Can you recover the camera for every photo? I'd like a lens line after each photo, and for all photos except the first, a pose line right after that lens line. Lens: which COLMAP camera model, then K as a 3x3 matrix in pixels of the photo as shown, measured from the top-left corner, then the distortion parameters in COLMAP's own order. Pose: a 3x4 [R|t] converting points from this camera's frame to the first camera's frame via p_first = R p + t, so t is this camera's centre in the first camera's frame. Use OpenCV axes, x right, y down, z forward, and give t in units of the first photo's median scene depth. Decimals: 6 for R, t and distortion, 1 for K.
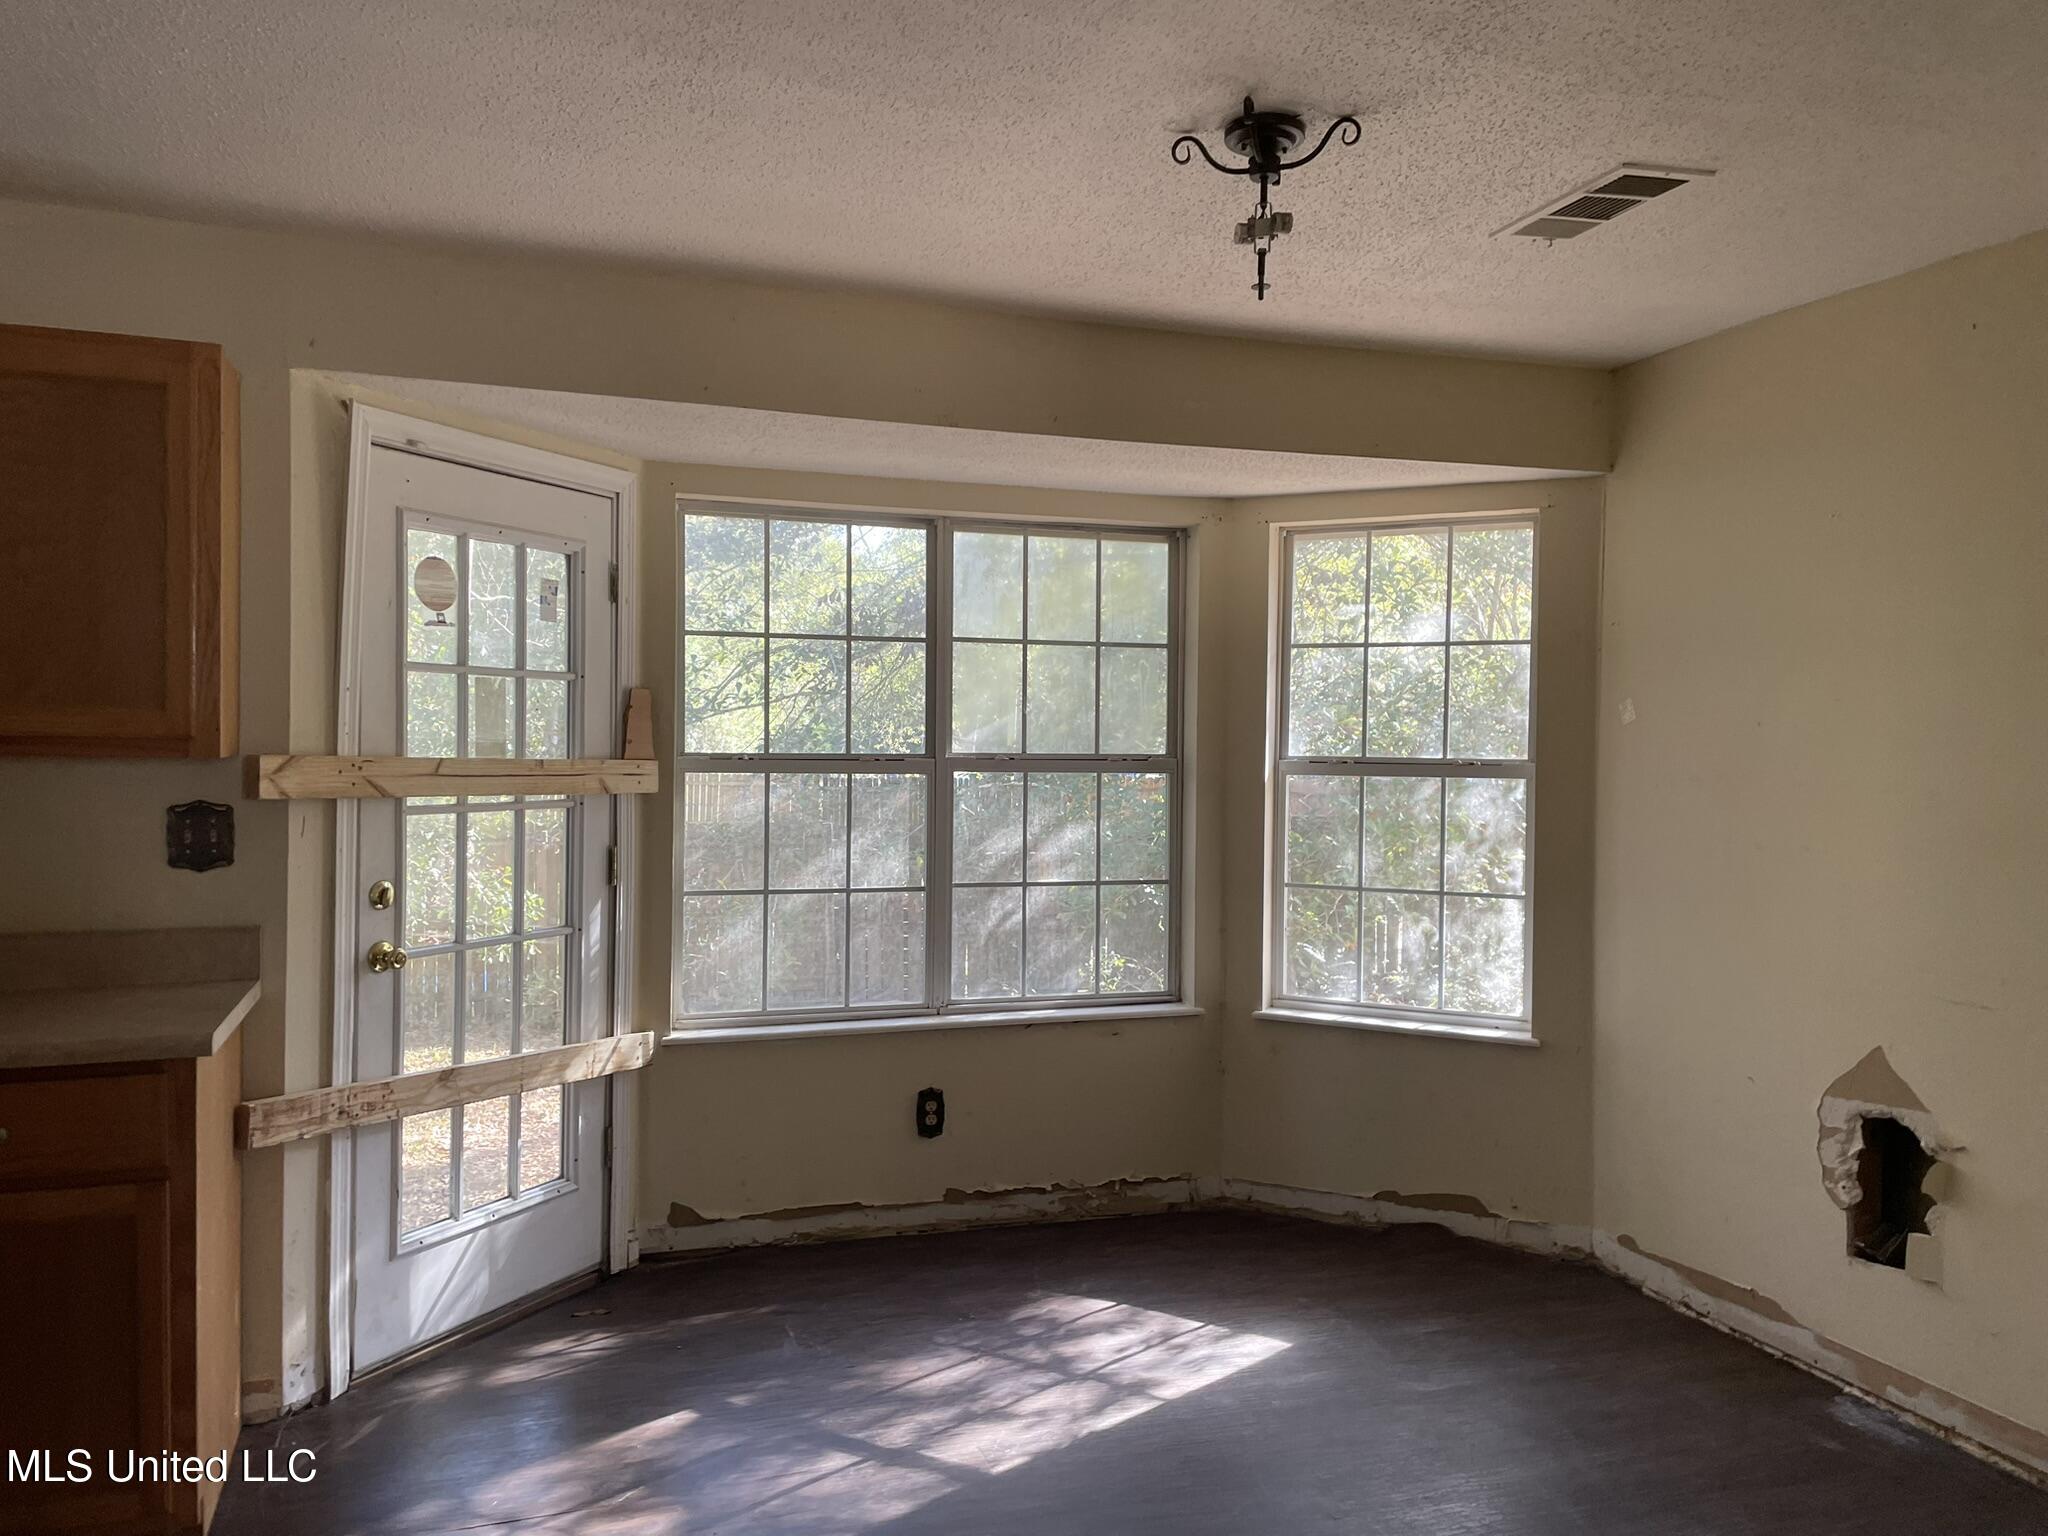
lens RADIAL K [[1550.9, 0, 1020.5], [0, 1550.9, 761.9], [0, 0, 1]] dist [0.031388, -0.021604]
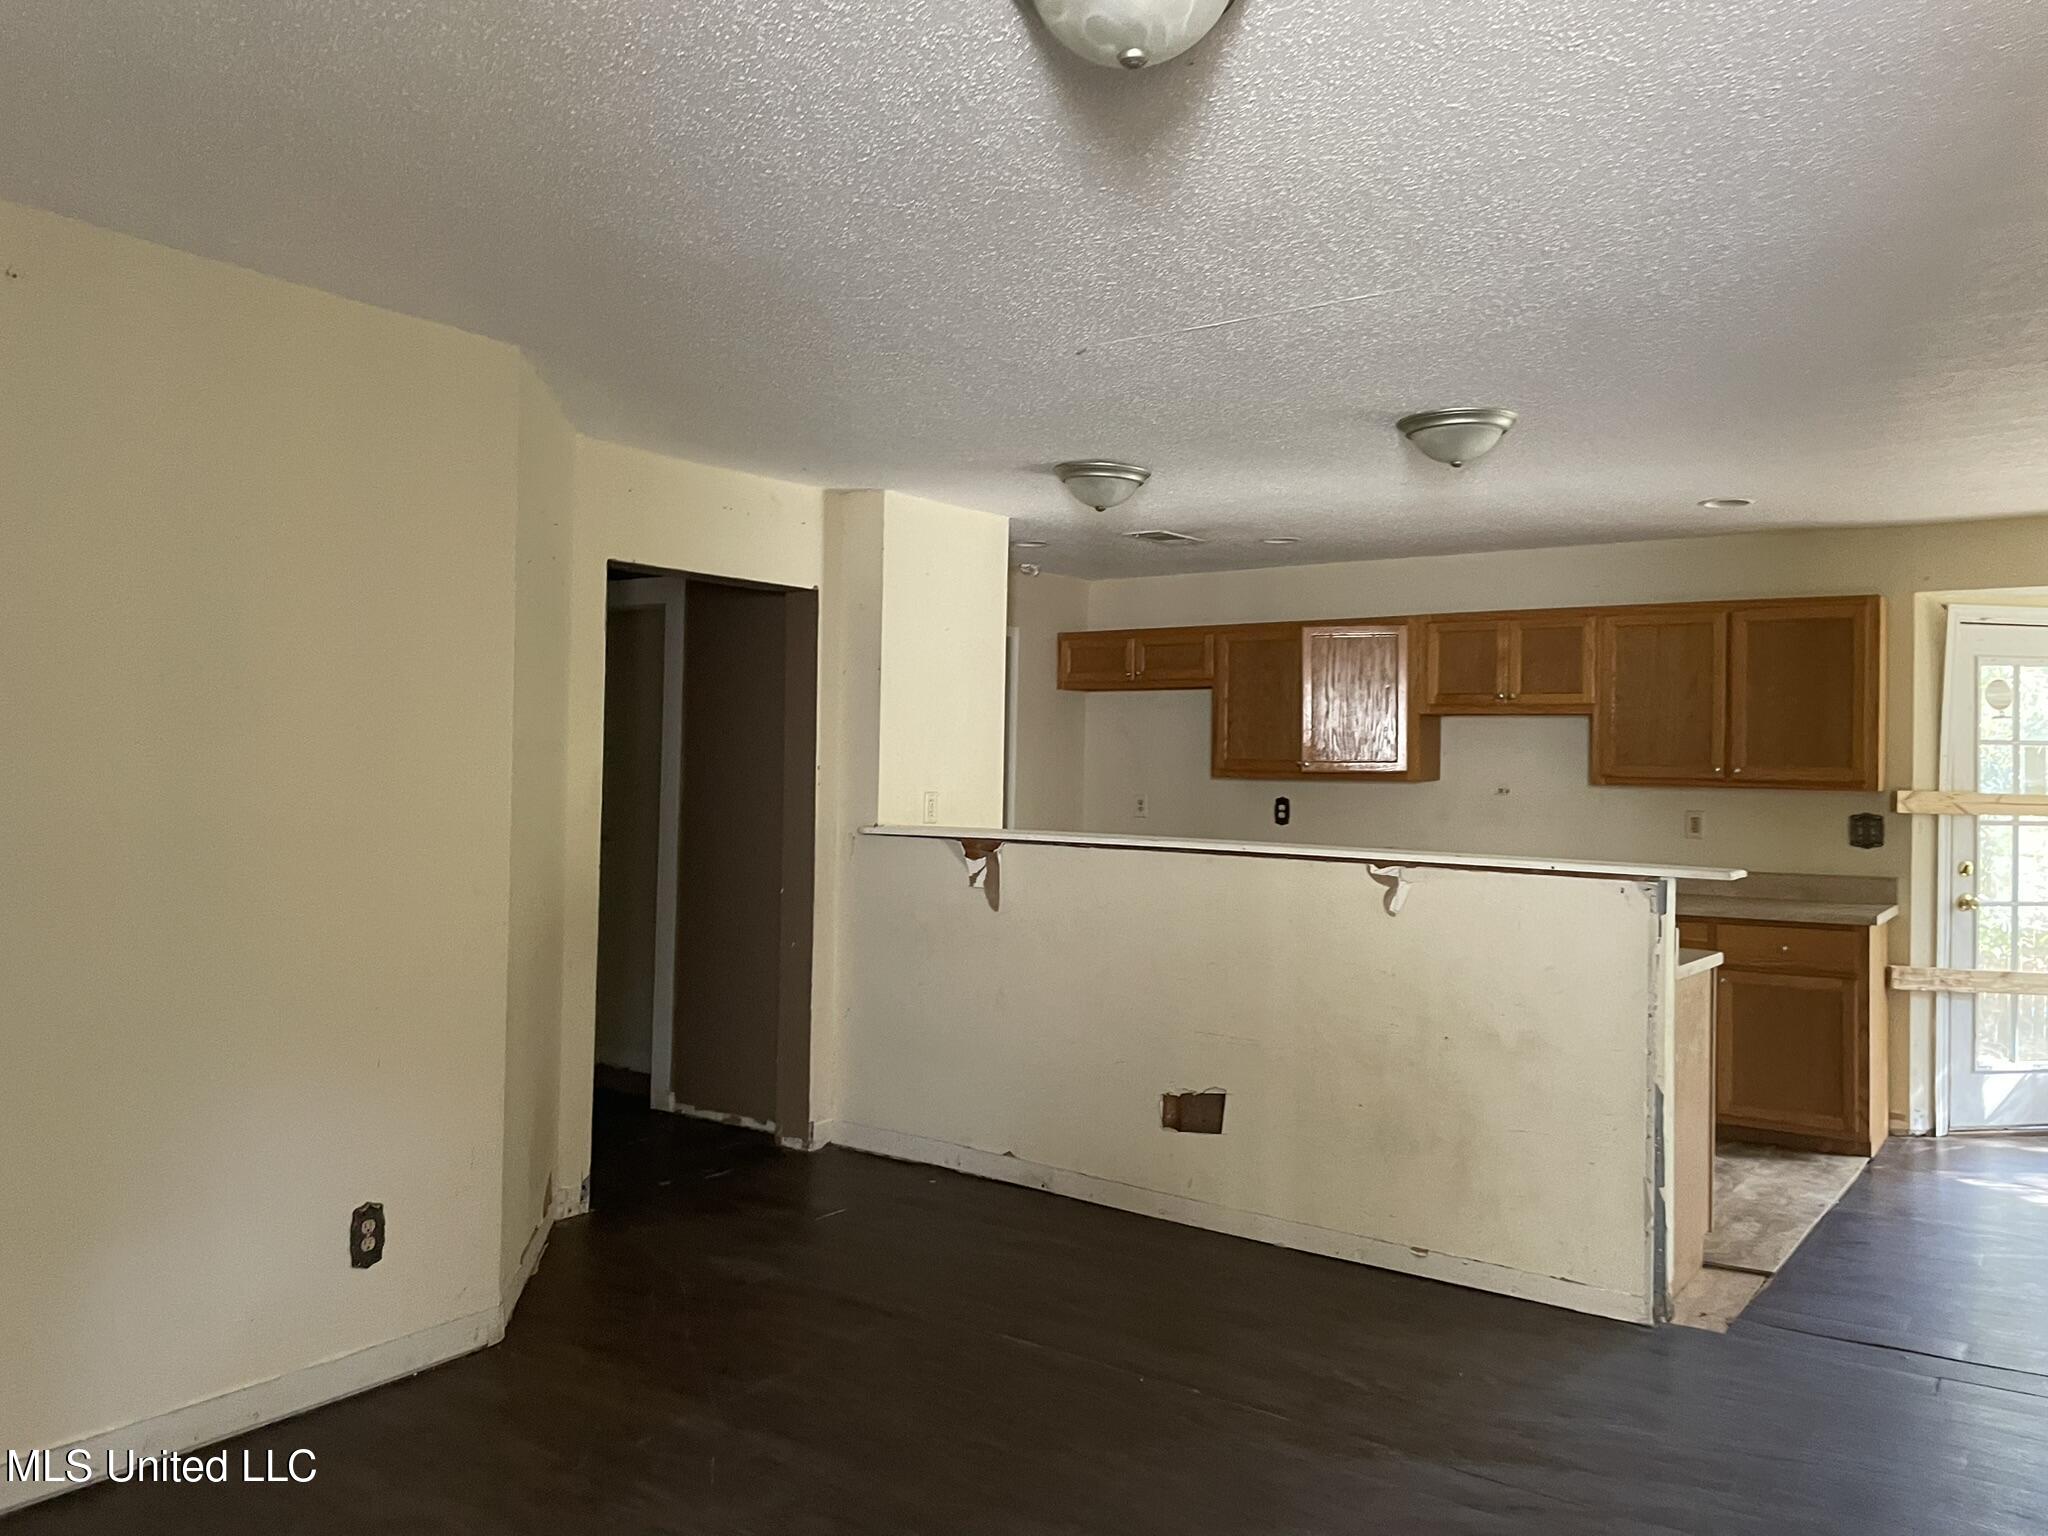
lens RADIAL K [[1550.9, 0, 1018.8], [0, 1550.9, 766.7], [0, 0, 1]] dist [0.031388, -0.021604]
pose [[0.584804, -0.010212, -0.811110, 0.439232], [-0.014383, 0.999633, -0.022955, 0.025171], [0.811047, 0.025091, 0.584443, -0.995505]]
